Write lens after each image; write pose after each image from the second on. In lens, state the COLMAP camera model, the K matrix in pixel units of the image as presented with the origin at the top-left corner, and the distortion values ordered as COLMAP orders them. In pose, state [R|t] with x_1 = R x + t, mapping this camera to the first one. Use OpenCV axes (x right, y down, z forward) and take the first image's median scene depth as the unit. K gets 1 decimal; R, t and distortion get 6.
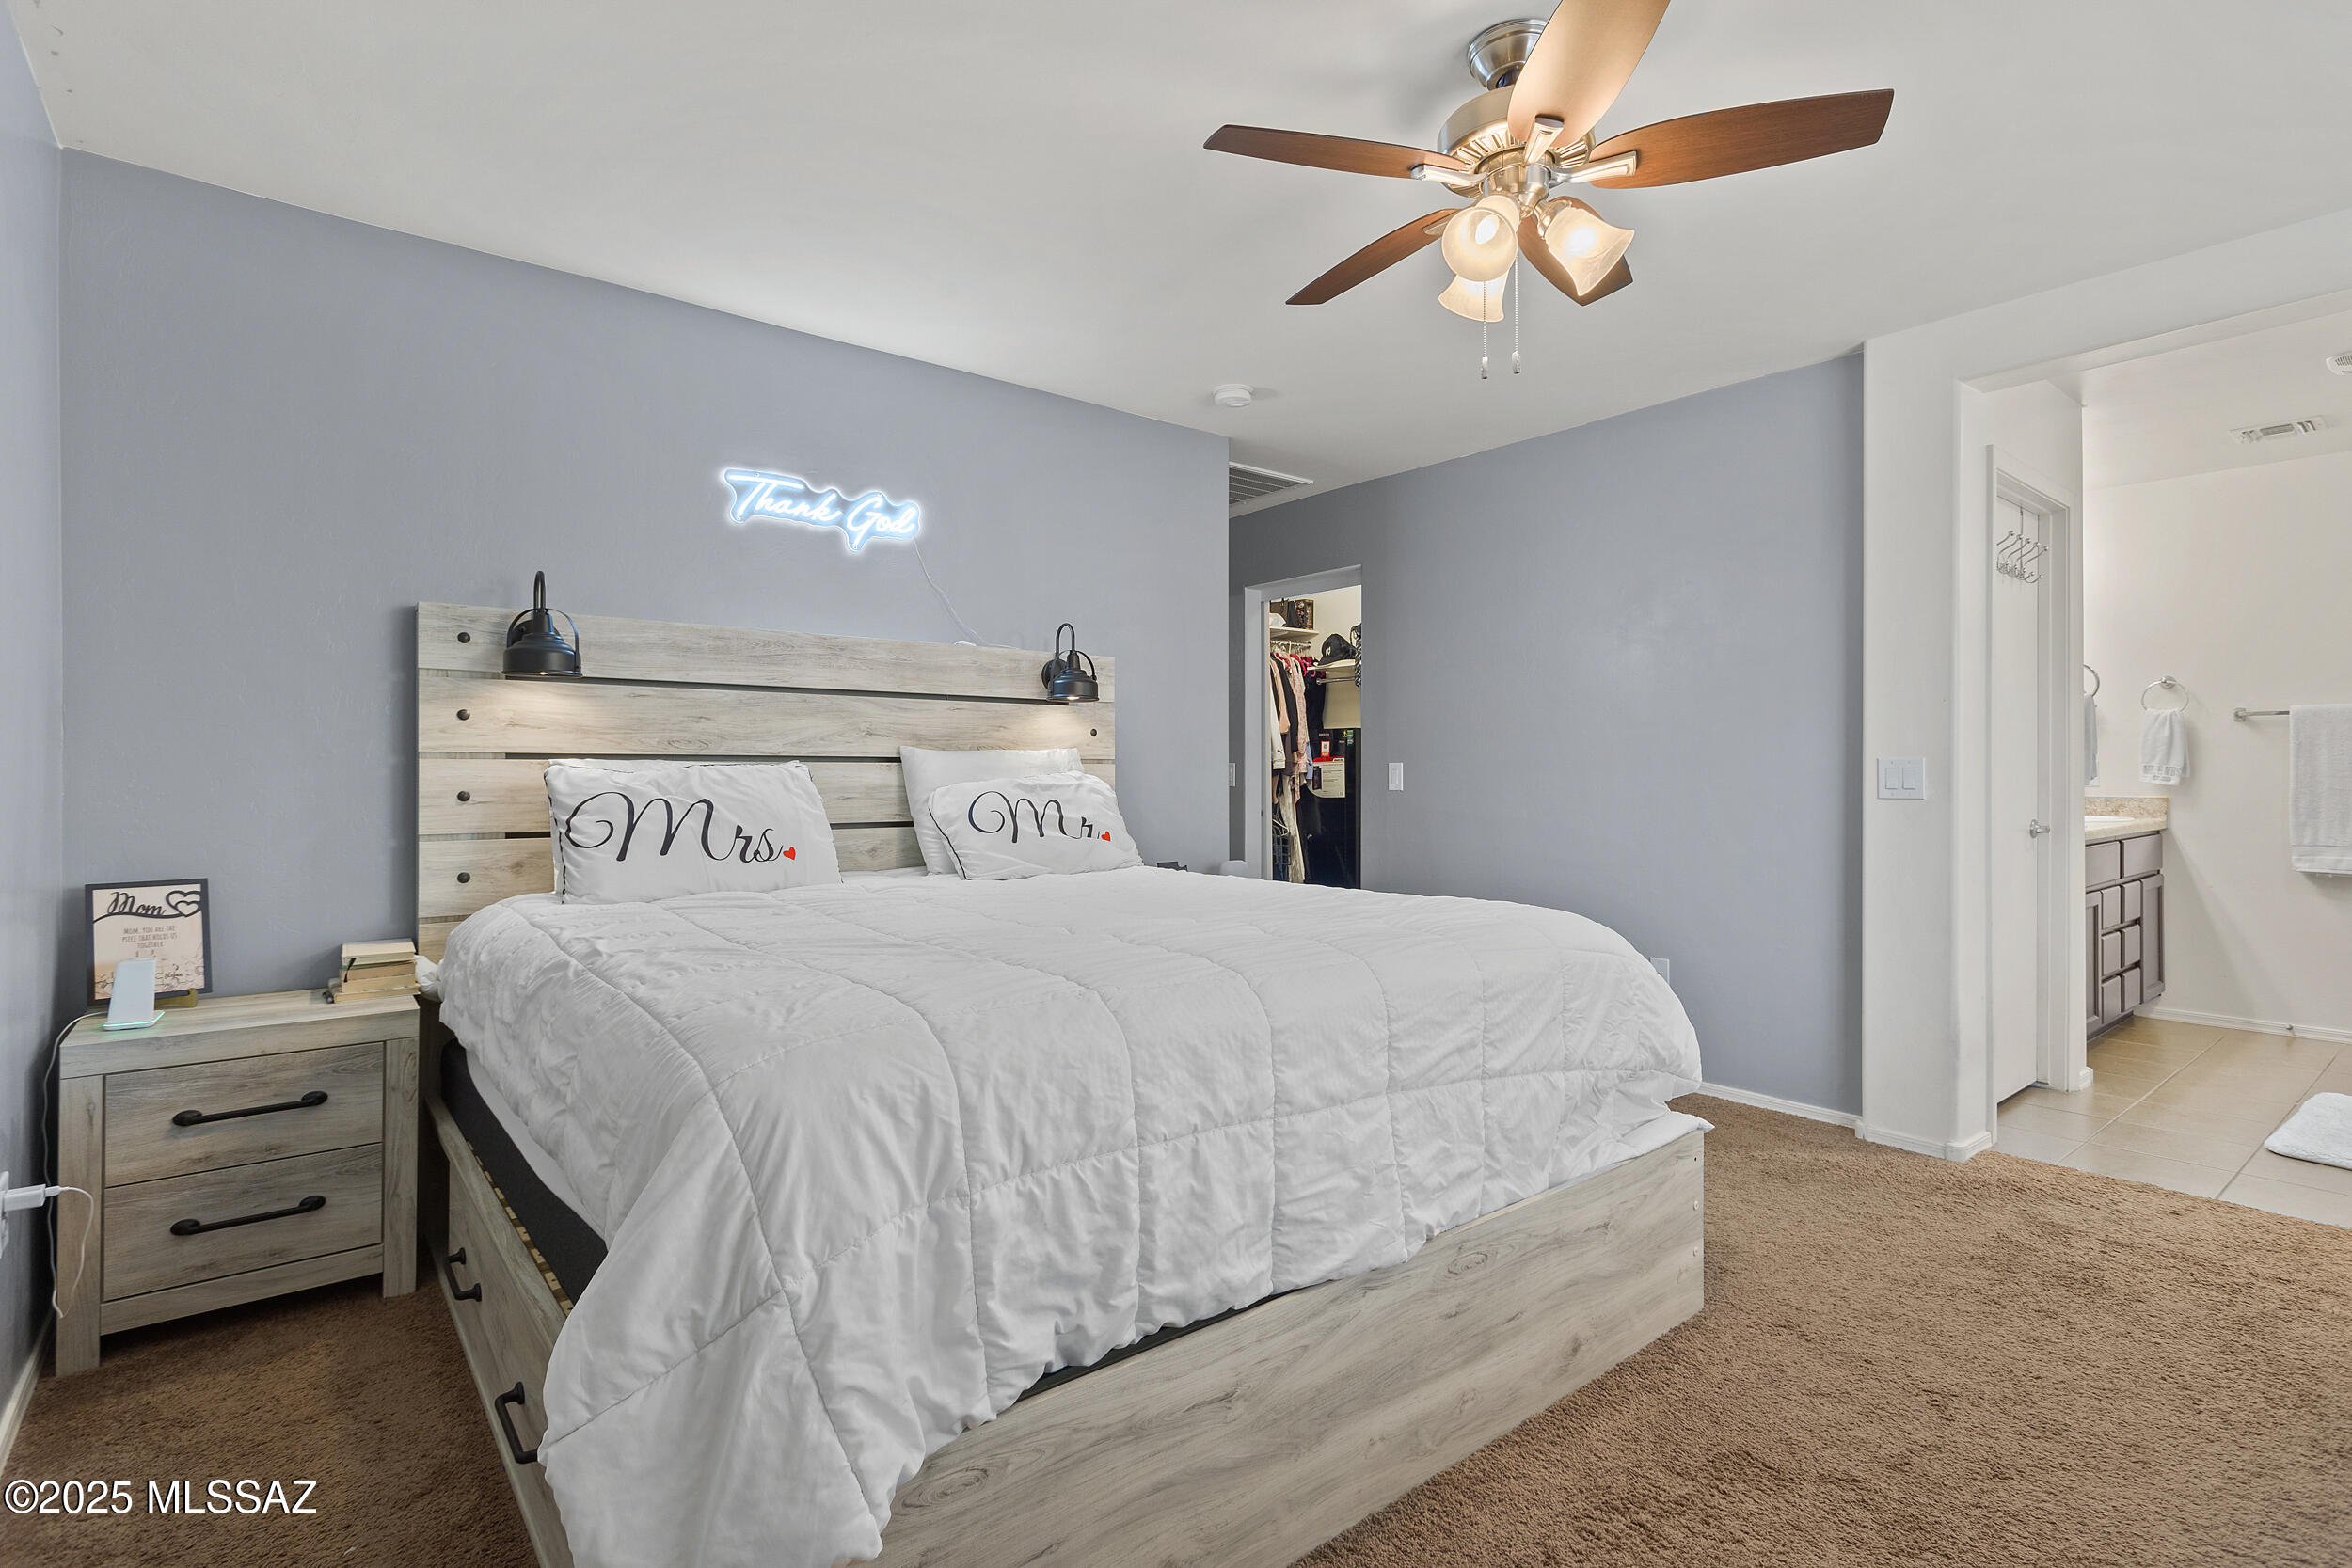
lens RADIAL K [[1124.7, 0, 1176.6], [0, 1124.7, 764.3], [0, 0, 1]] dist [-0.000190, 0.001975]
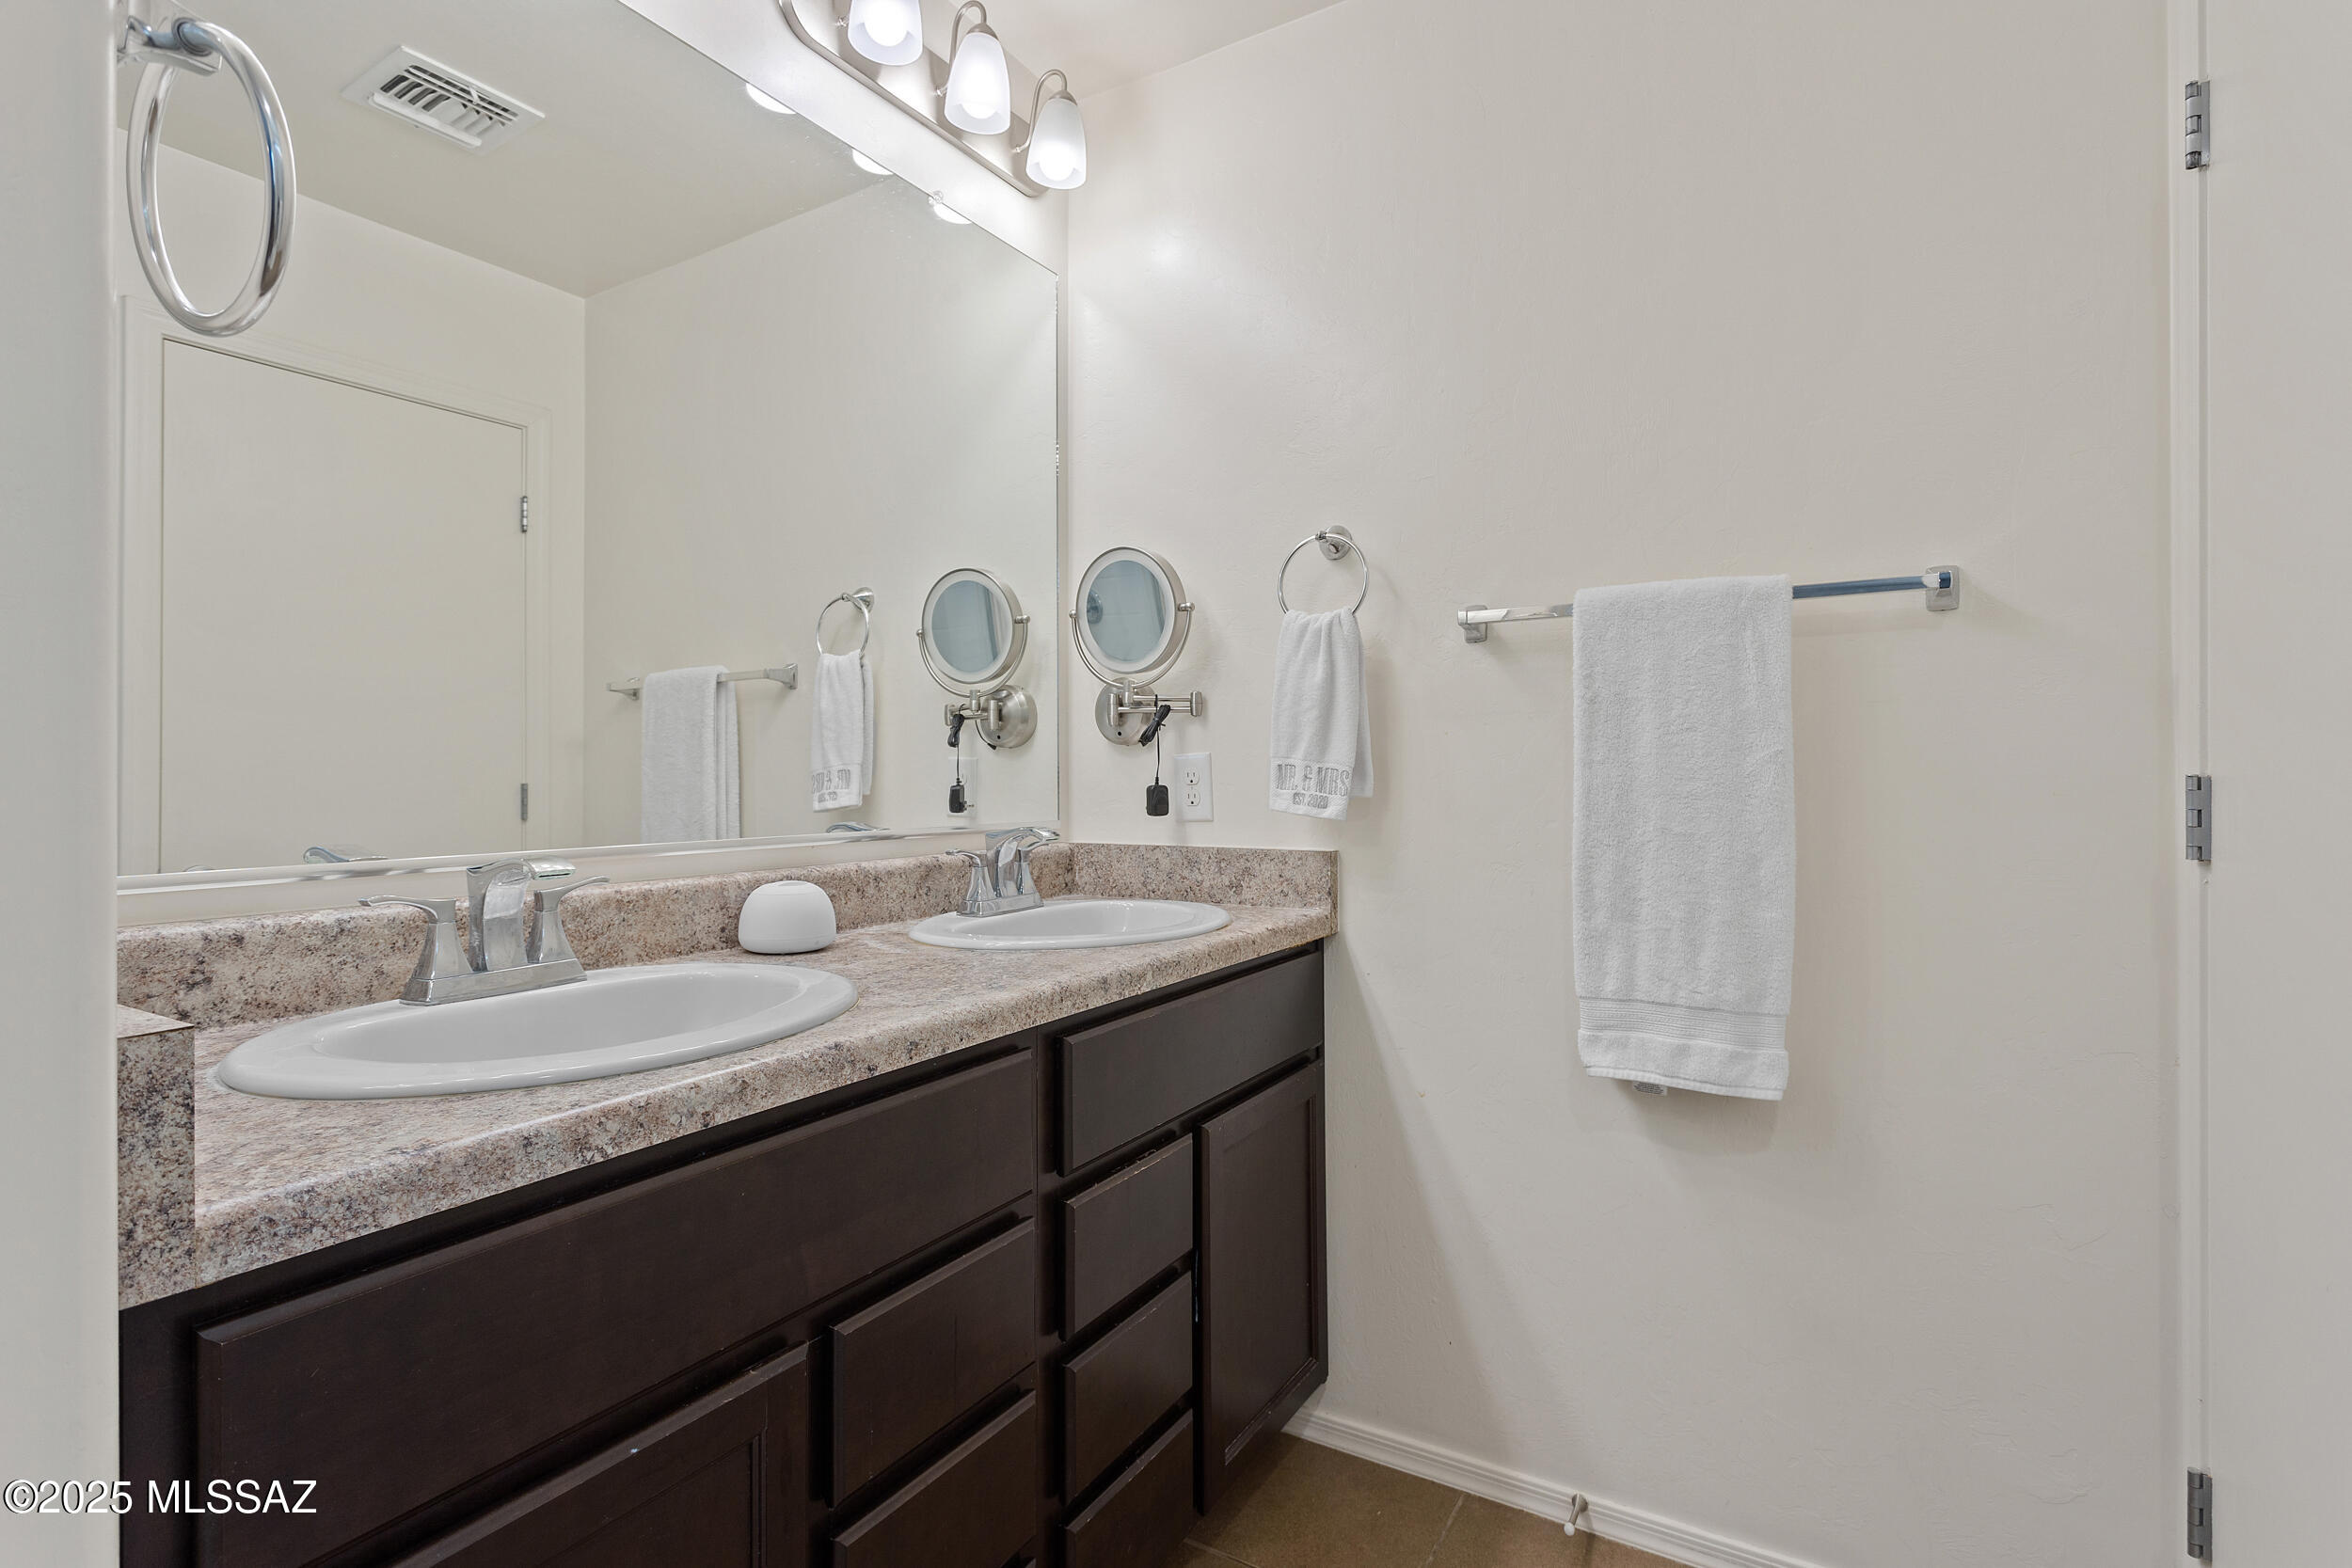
lens RADIAL K [[1124.7, 0, 1176.1], [0, 1124.7, 769.4], [0, 0, 1]] dist [-0.000190, 0.001975]
pose [[0.939448, 0.000220, 0.342691, 0.730088], [0.001106, 0.999993, -0.003672, 0.004096], [-0.342689, 0.003829, 0.939441, 0.694158]]
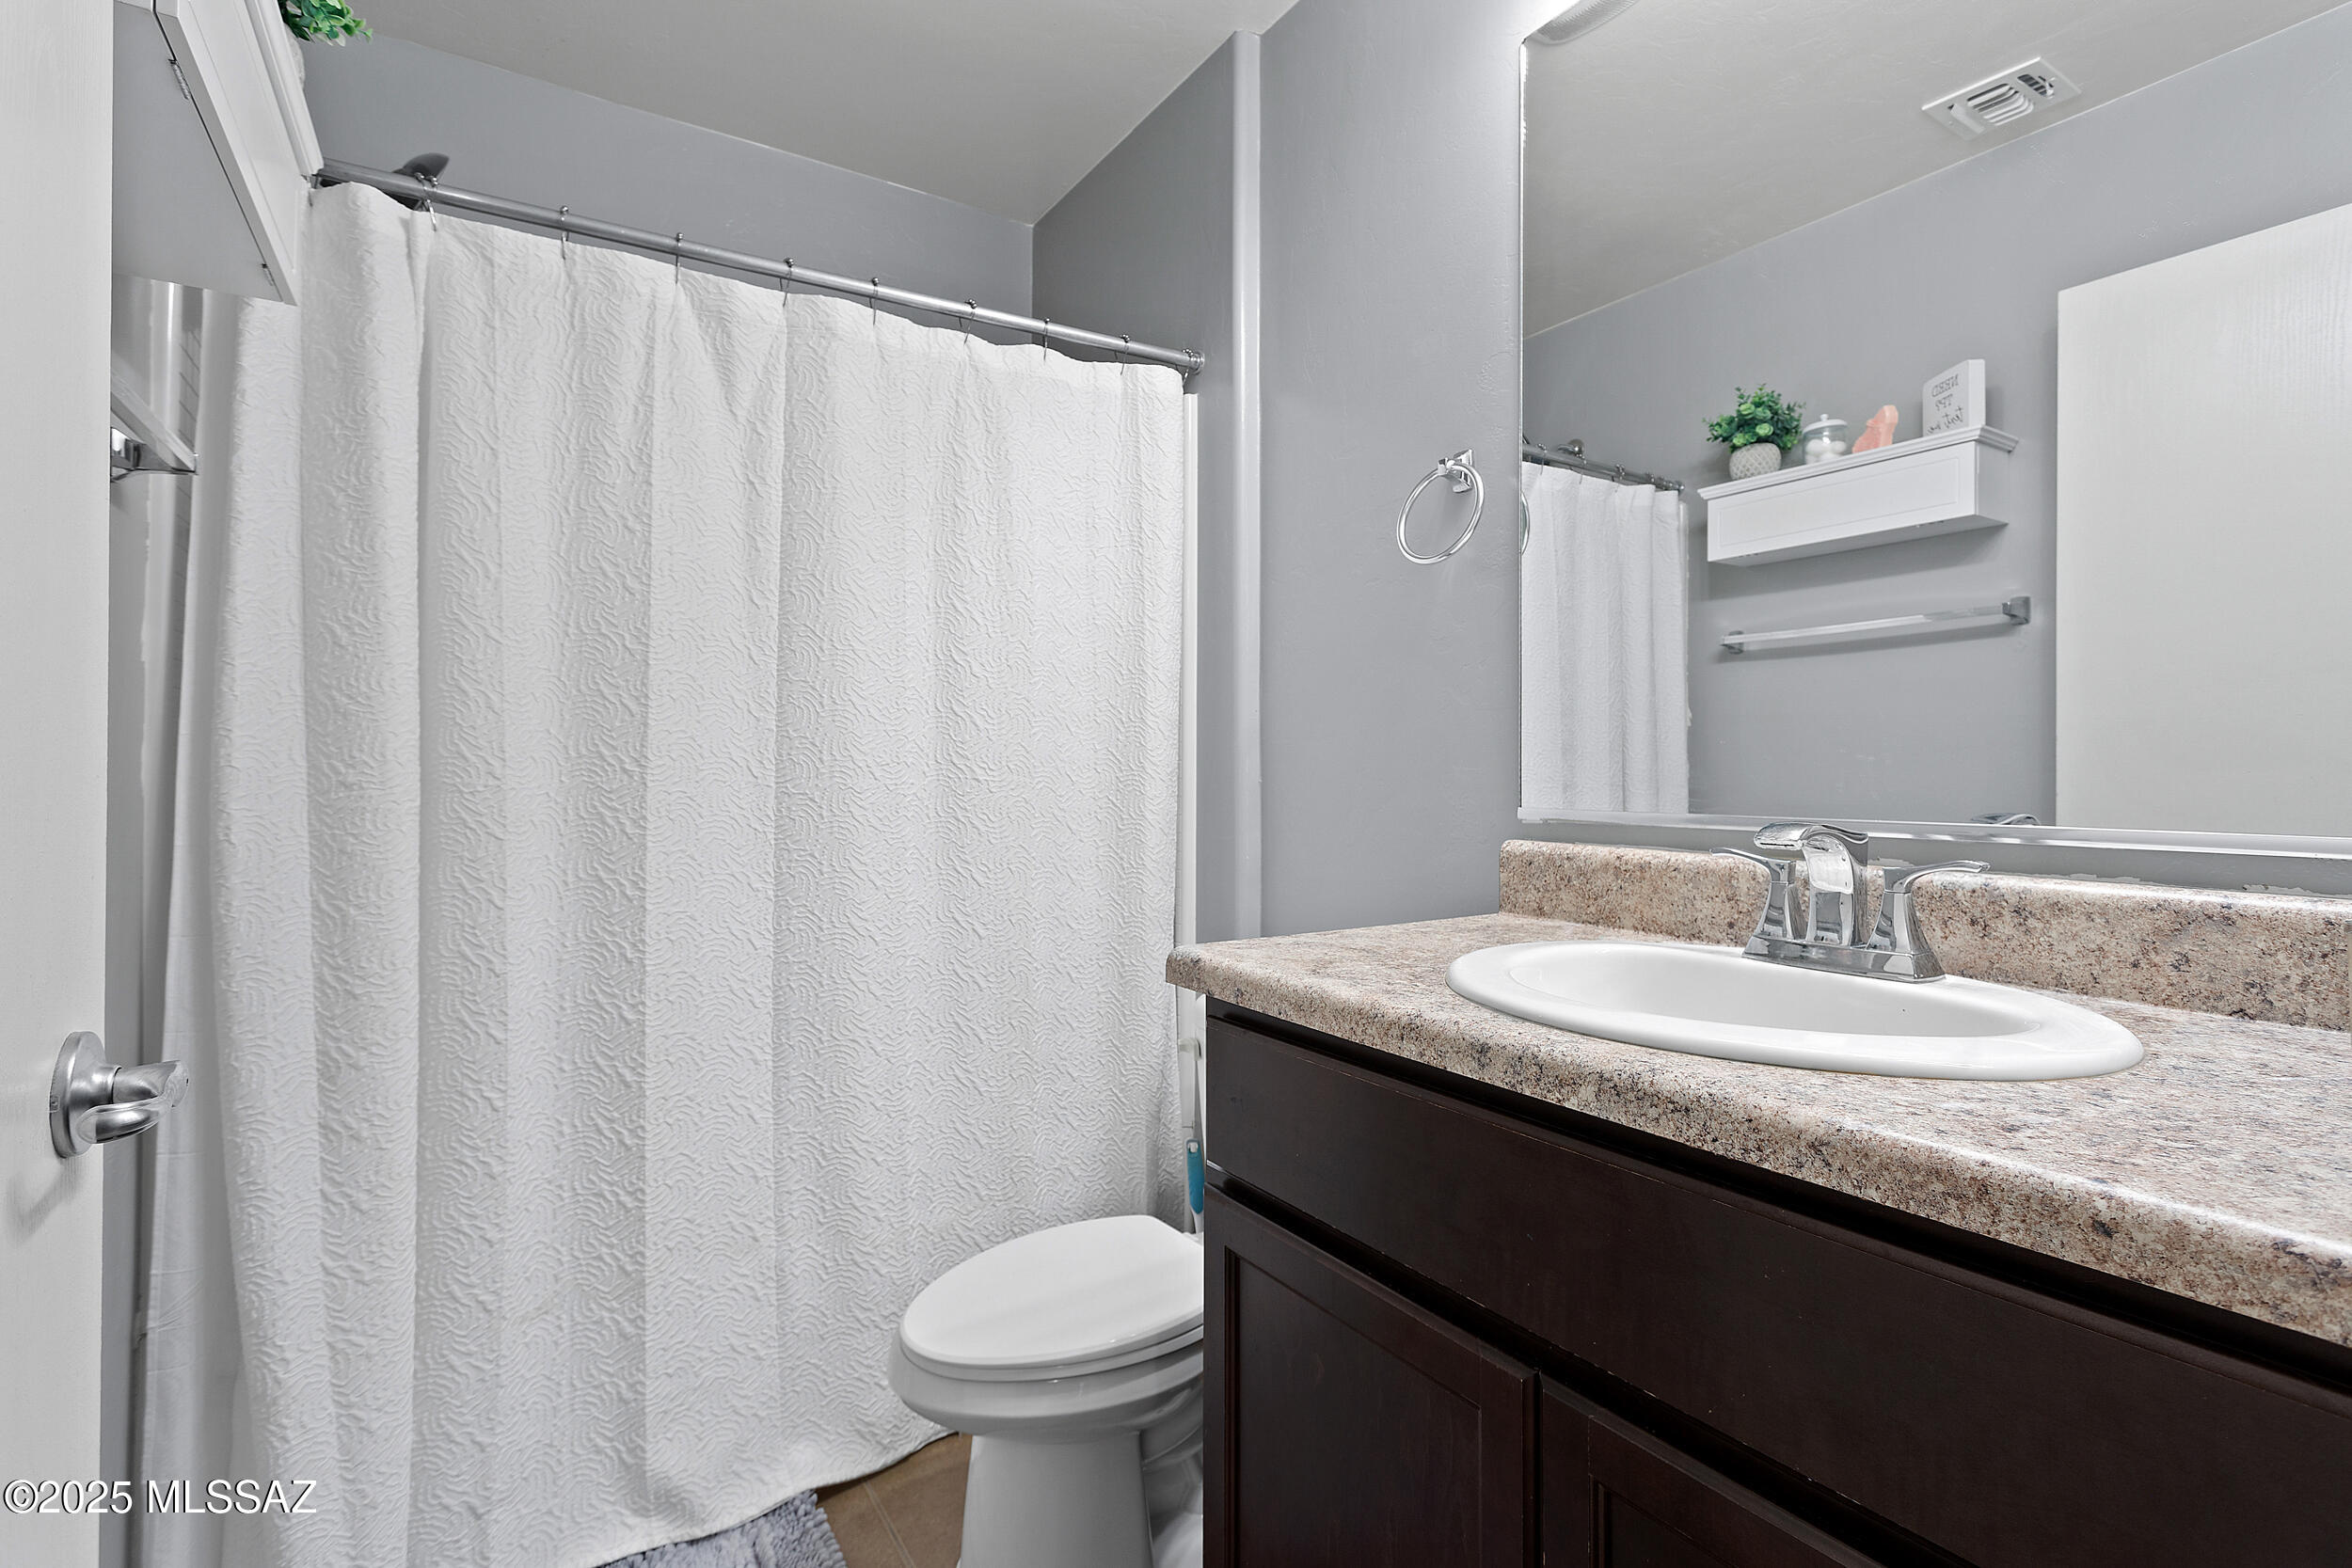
lens RADIAL K [[1124.7, 0, 1180.0], [0, 1124.7, 771.1], [0, 0, 1]] dist [-0.000190, 0.001975]
pose [[-0.130328, 0.002070, -0.991469, 1.079236], [0.000703, 0.999998, 0.001995, 0.013379], [0.991471, -0.000437, -0.130329, 1.018147]]
